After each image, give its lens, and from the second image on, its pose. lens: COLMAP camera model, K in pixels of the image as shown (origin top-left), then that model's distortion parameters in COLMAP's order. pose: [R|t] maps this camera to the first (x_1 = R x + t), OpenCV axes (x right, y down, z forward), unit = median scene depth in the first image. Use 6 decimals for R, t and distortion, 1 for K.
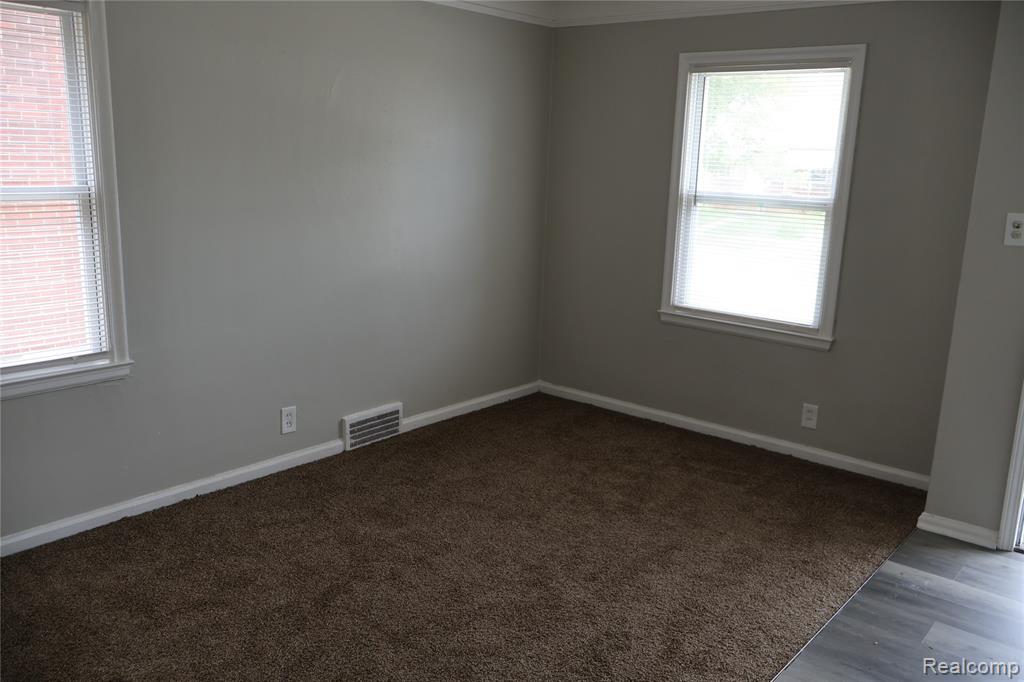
lens RADIAL K [[861.3, 0, 510.3], [0, 861.3, 341.2], [0, 0, 1]] dist [0.001409, -0.002043]
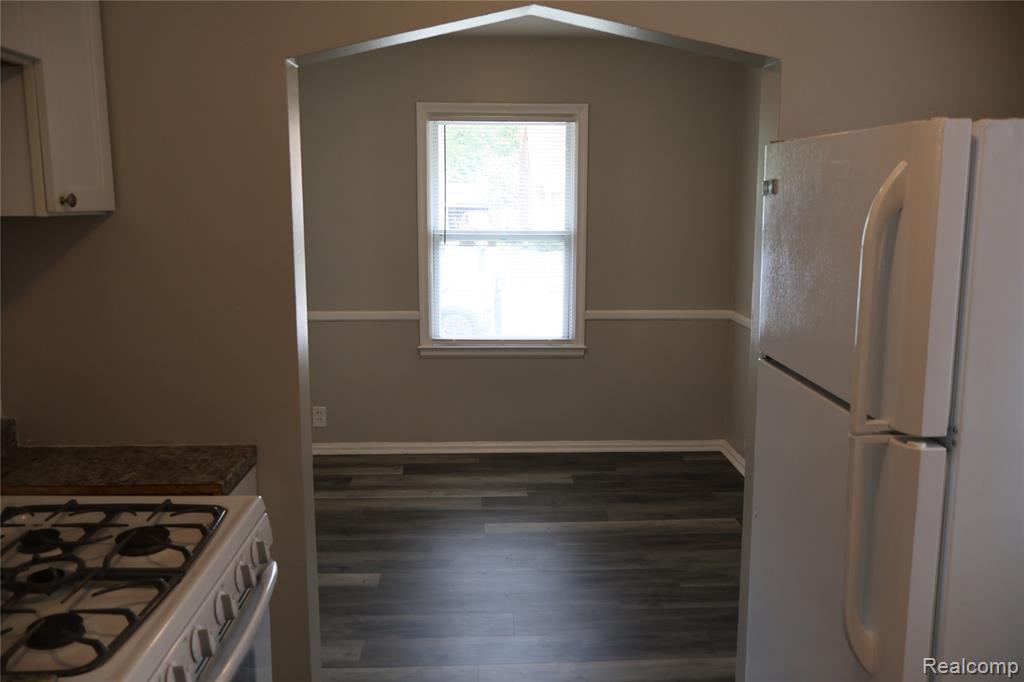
lens RADIAL K [[860.7, 0, 511.0], [0, 860.7, 345.0], [0, 0, 1]] dist [-0.004451, 0.004300]
pose [[0.737228, -0.128849, 0.663244, -0.458002], [0.163271, 0.986529, 0.010171, -0.031912], [-0.655620, 0.100791, 0.748334, 0.164178]]
